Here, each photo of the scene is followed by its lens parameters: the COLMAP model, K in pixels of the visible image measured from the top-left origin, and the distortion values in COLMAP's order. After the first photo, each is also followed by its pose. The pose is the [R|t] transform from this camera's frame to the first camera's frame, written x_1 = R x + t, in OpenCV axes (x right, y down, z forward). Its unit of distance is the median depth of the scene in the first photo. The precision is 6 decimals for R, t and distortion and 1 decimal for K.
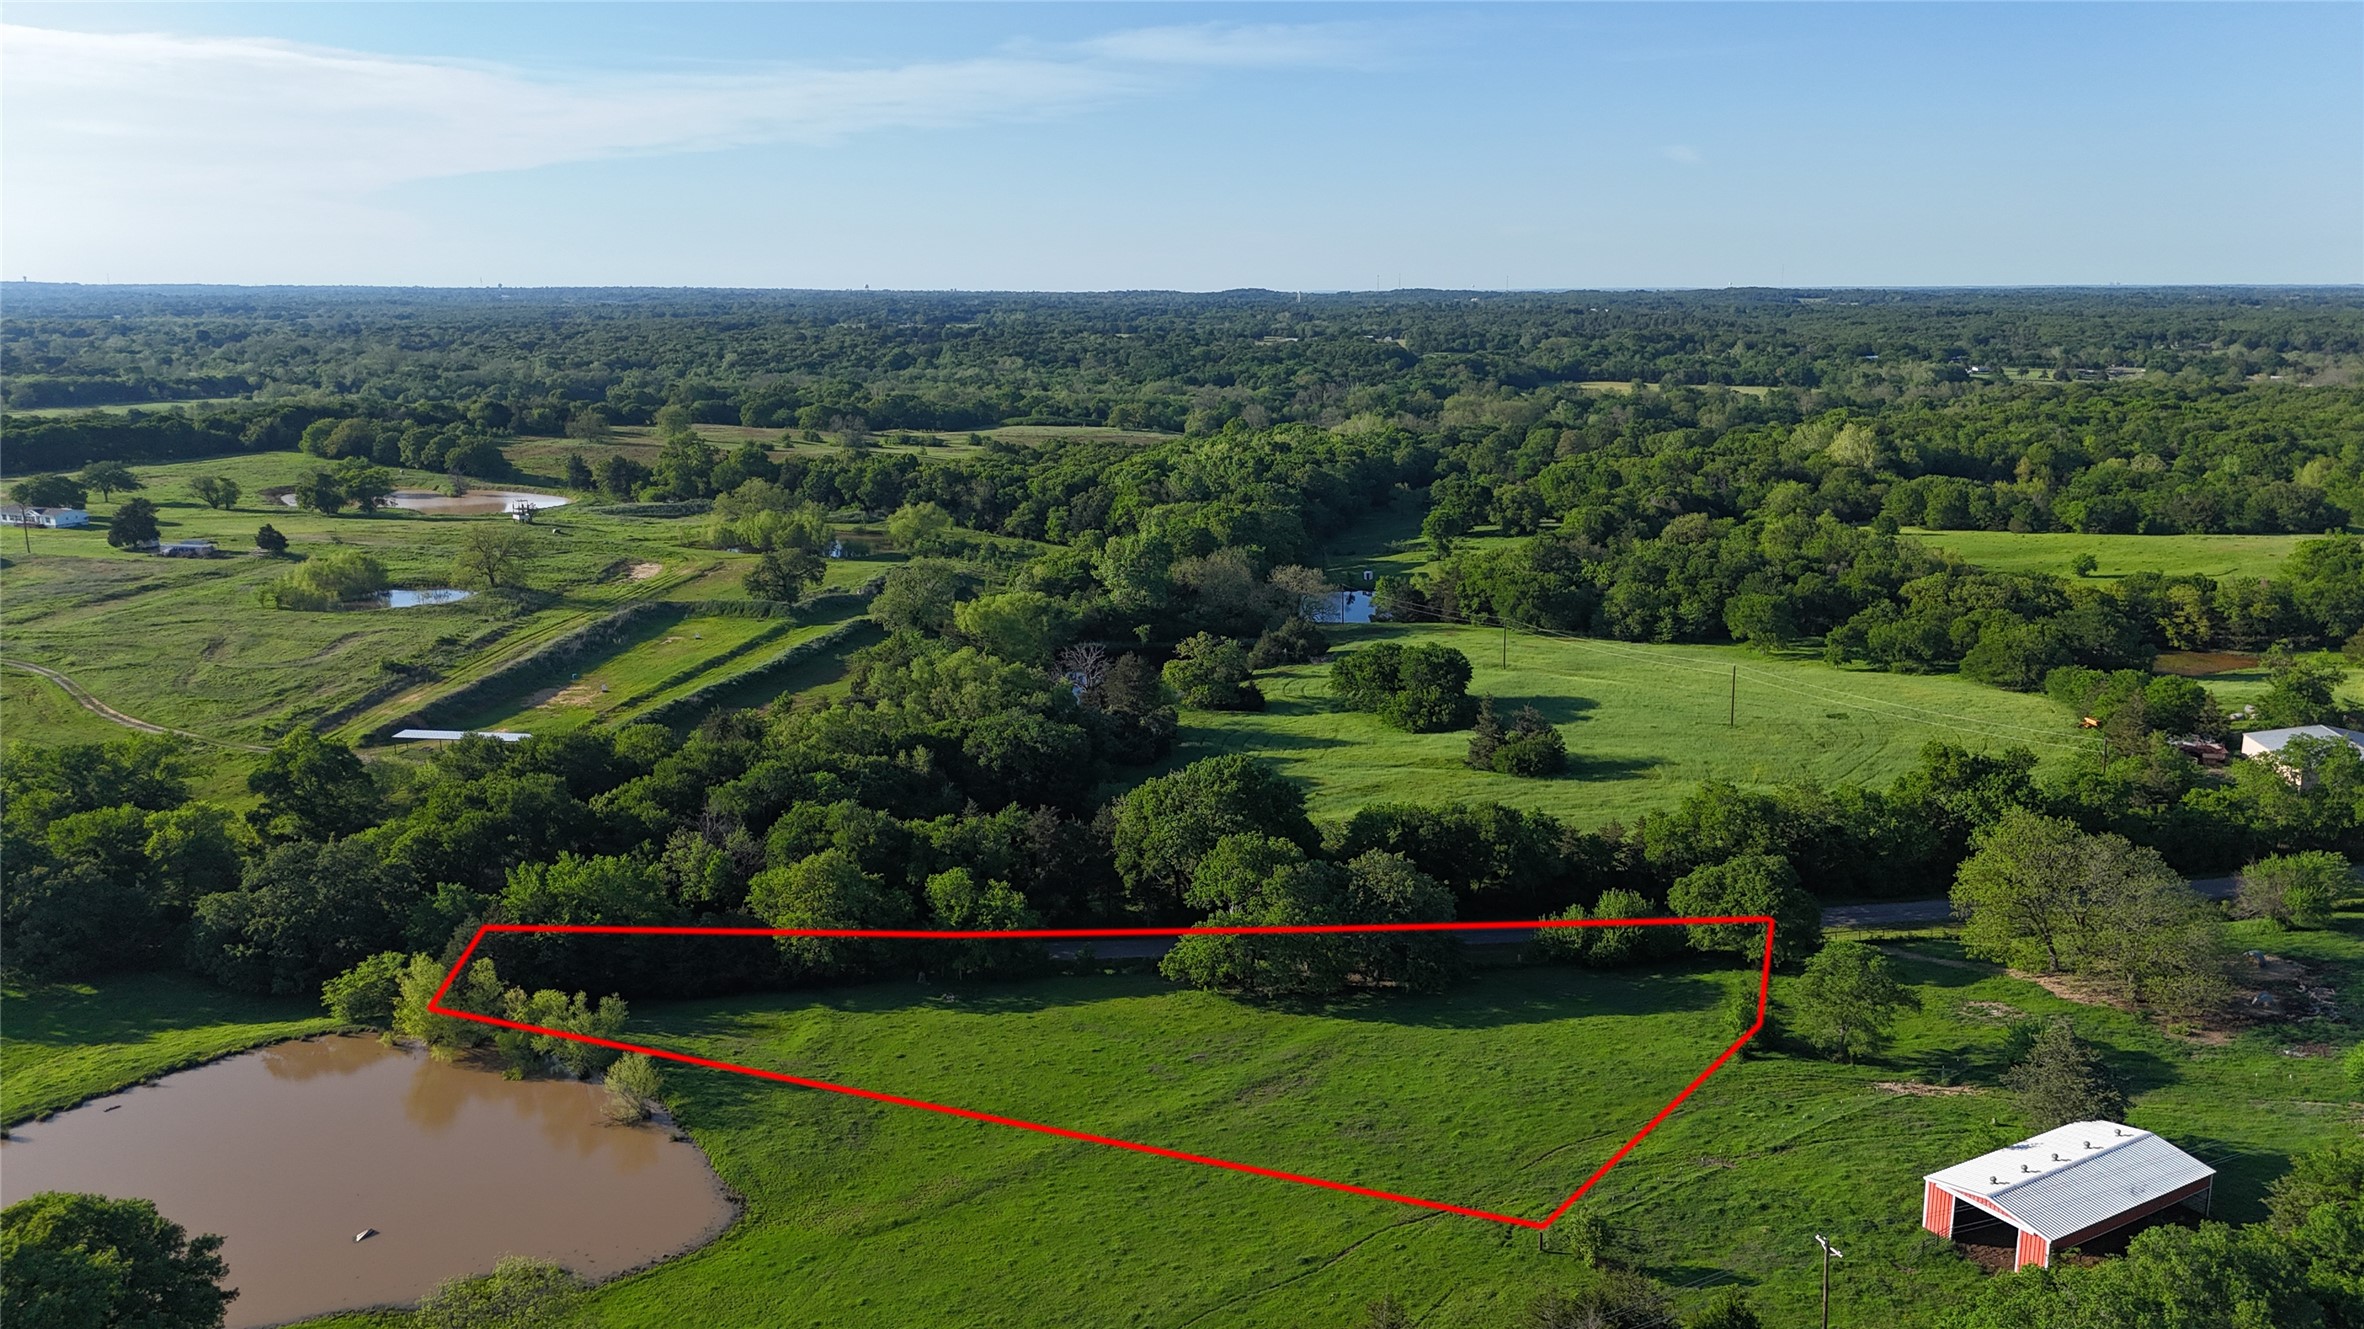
lens RADIAL K [[1733.6, 0, 1182.0], [0, 1733.6, 664.5], [0, 0, 1]] dist [0.092178, -0.095591]
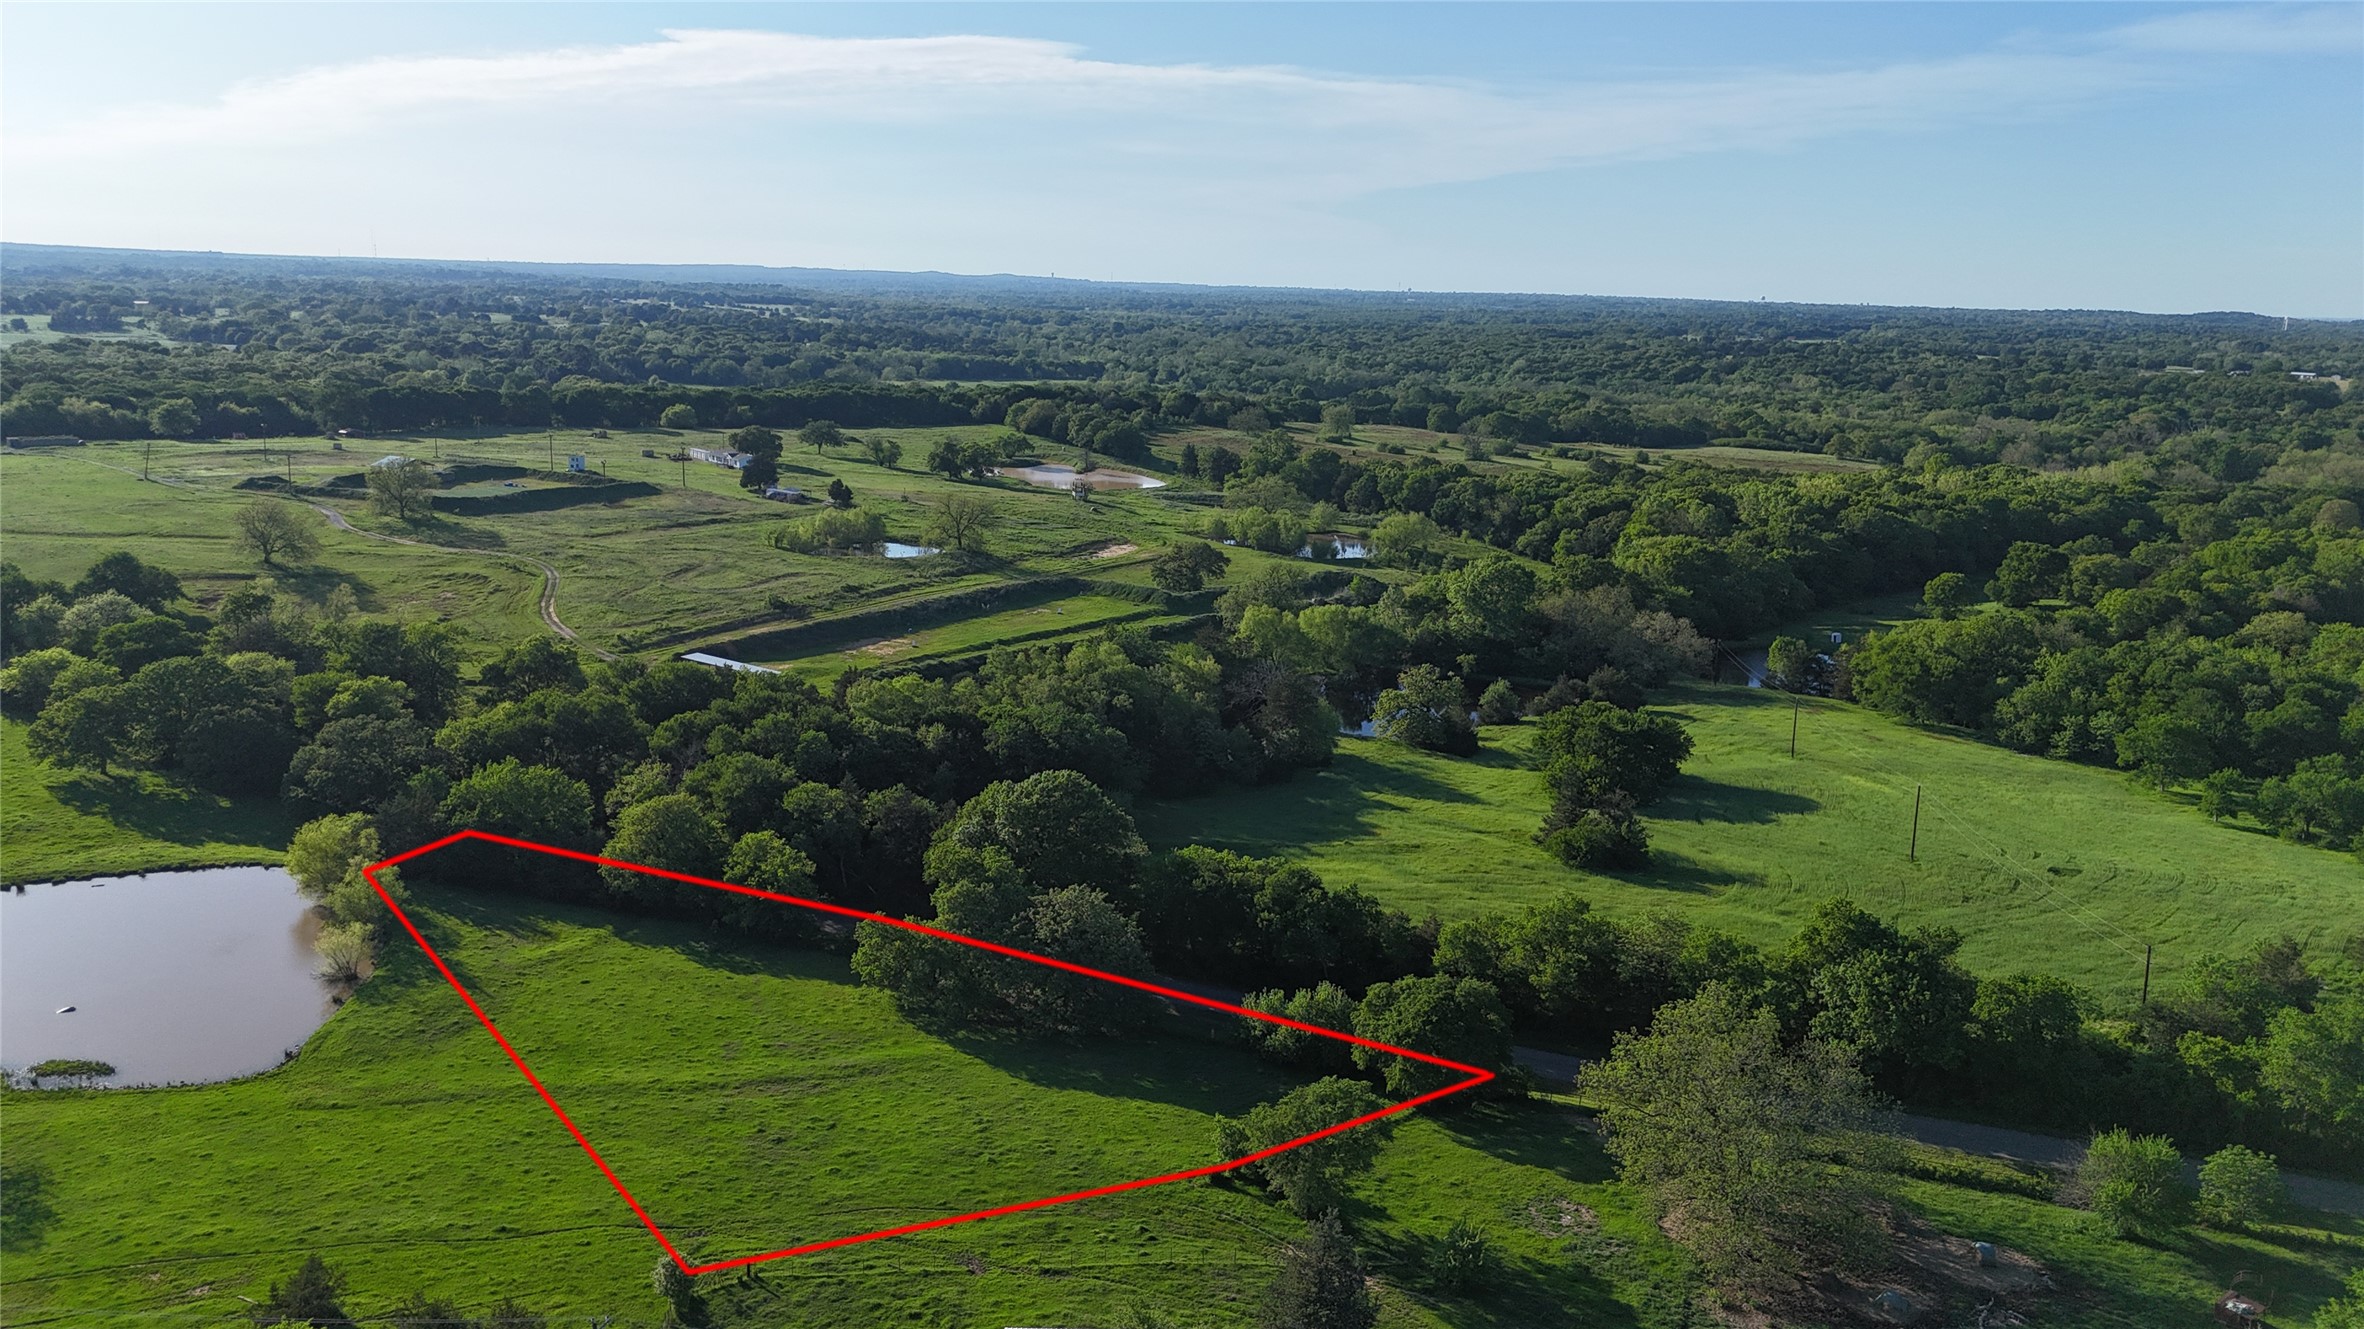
lens RADIAL K [[1733.6, 0, 1182.0], [0, 1733.6, 664.5], [0, 0, 1]] dist [0.092178, -0.095591]
pose [[0.874189, 0.132096, -0.467273, 0.292458], [-0.134463, 0.990510, 0.028455, -0.023804], [0.466597, 0.037955, 0.883655, 0.089919]]
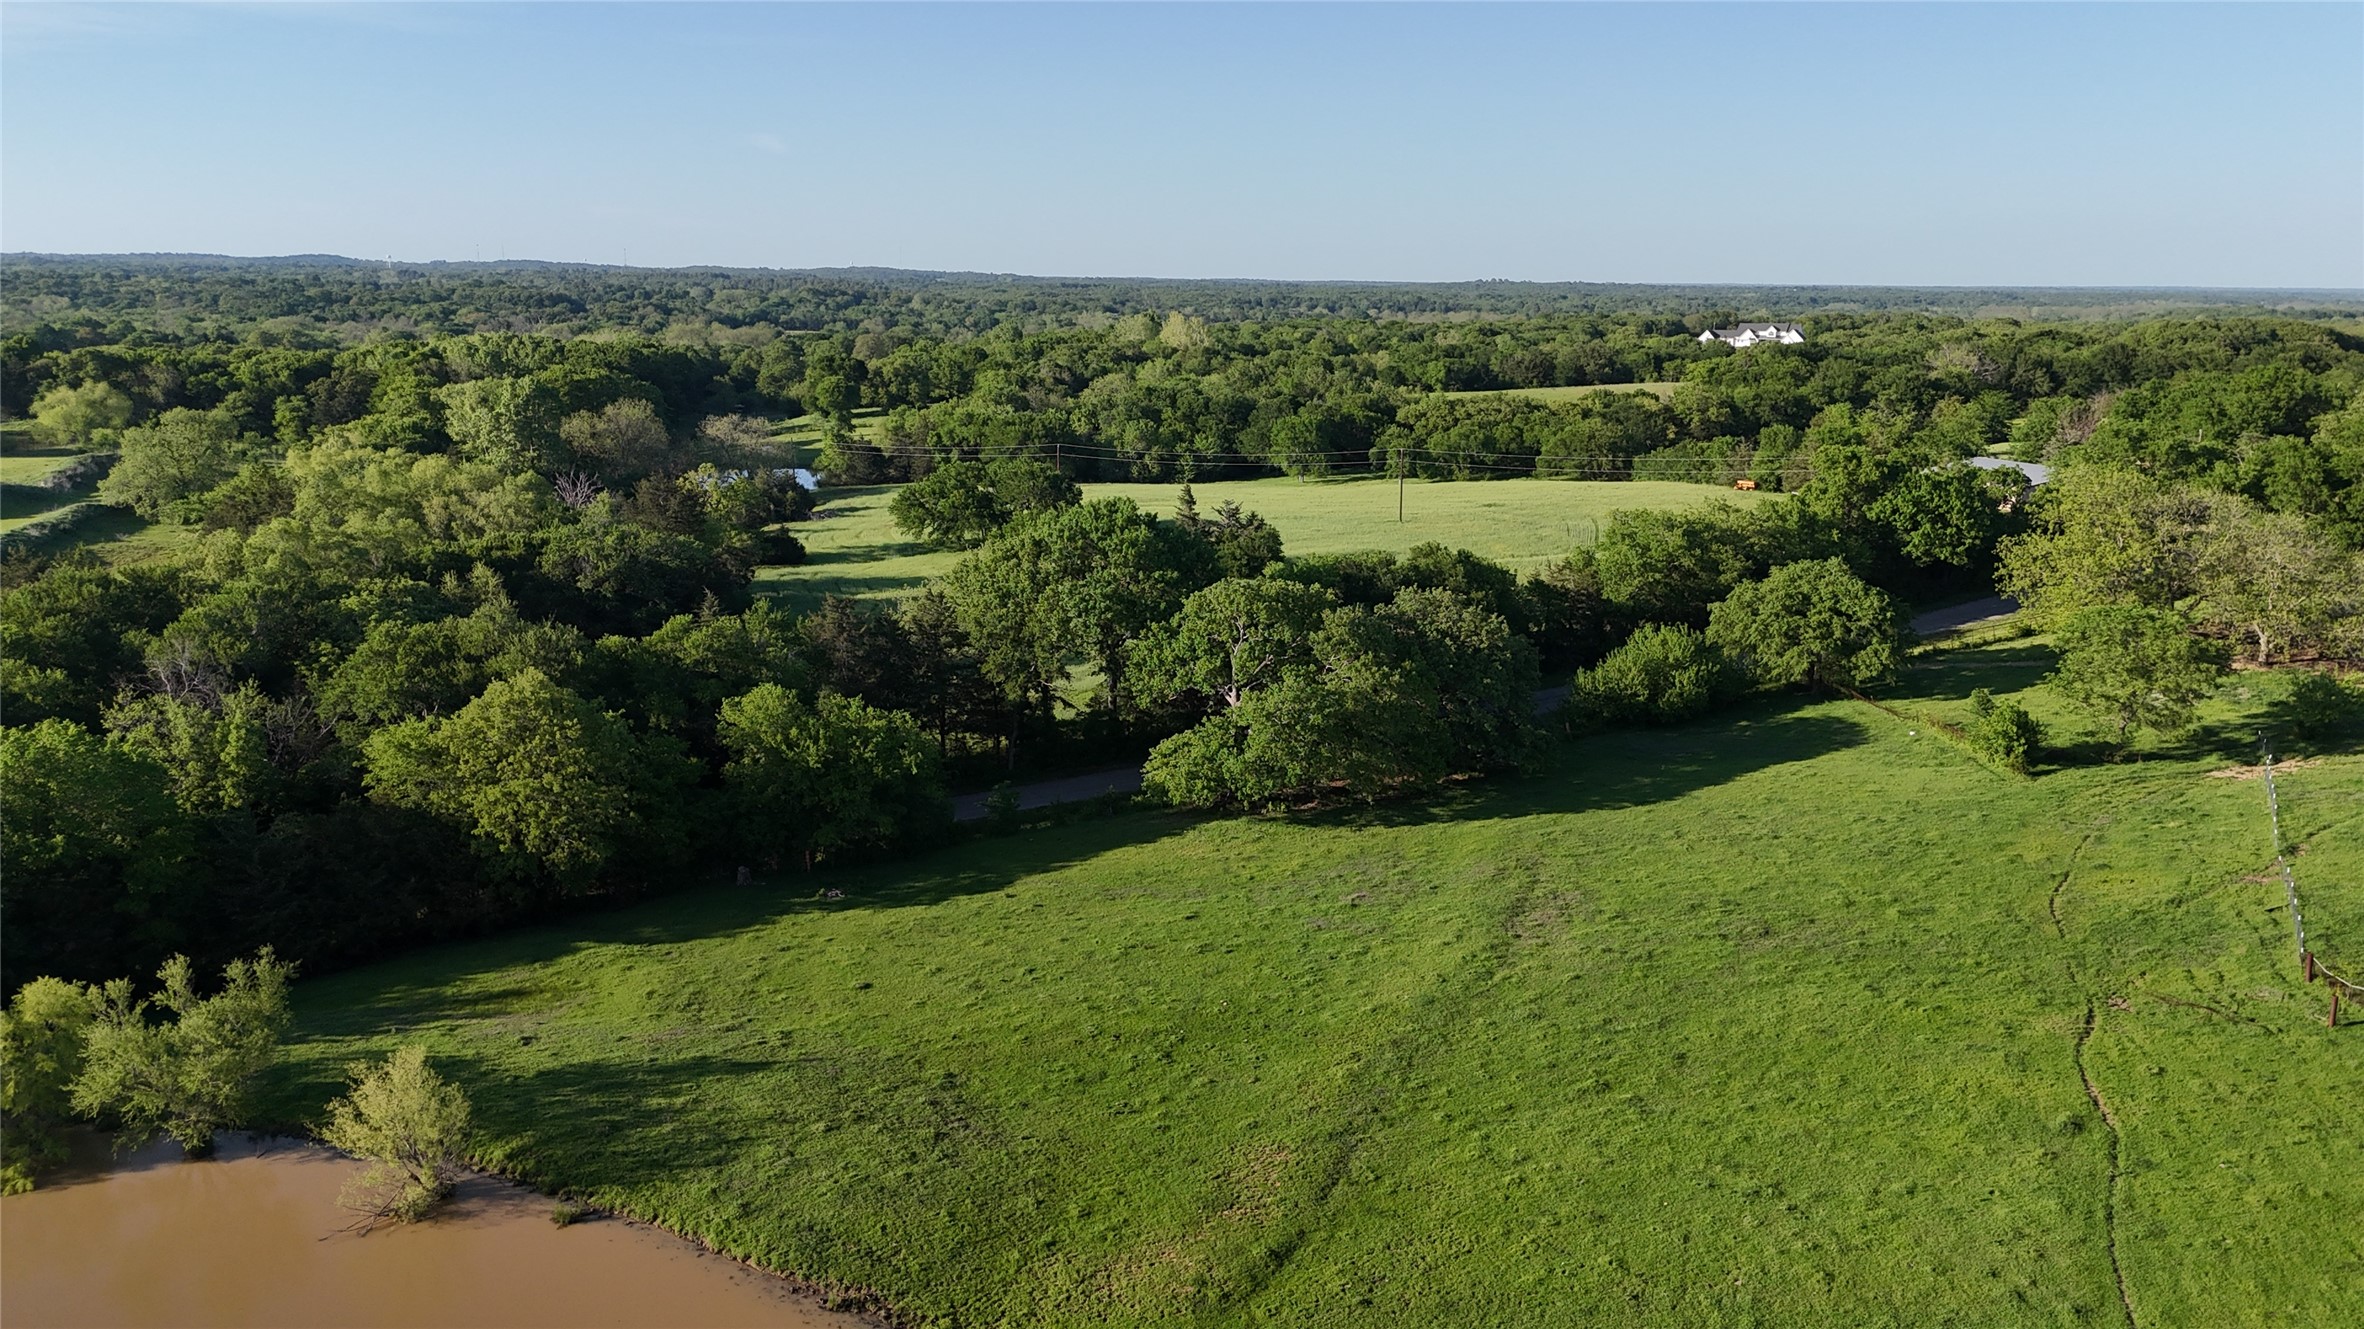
lens RADIAL K [[1733.6, 0, 1182.0], [0, 1733.6, 664.5], [0, 0, 1]] dist [0.092178, -0.095591]
pose [[0.881155, -0.089849, 0.464212, -0.141517], [0.087312, 0.995815, 0.027008, 0.055324], [-0.464696, 0.016733, 0.885312, 0.221748]]
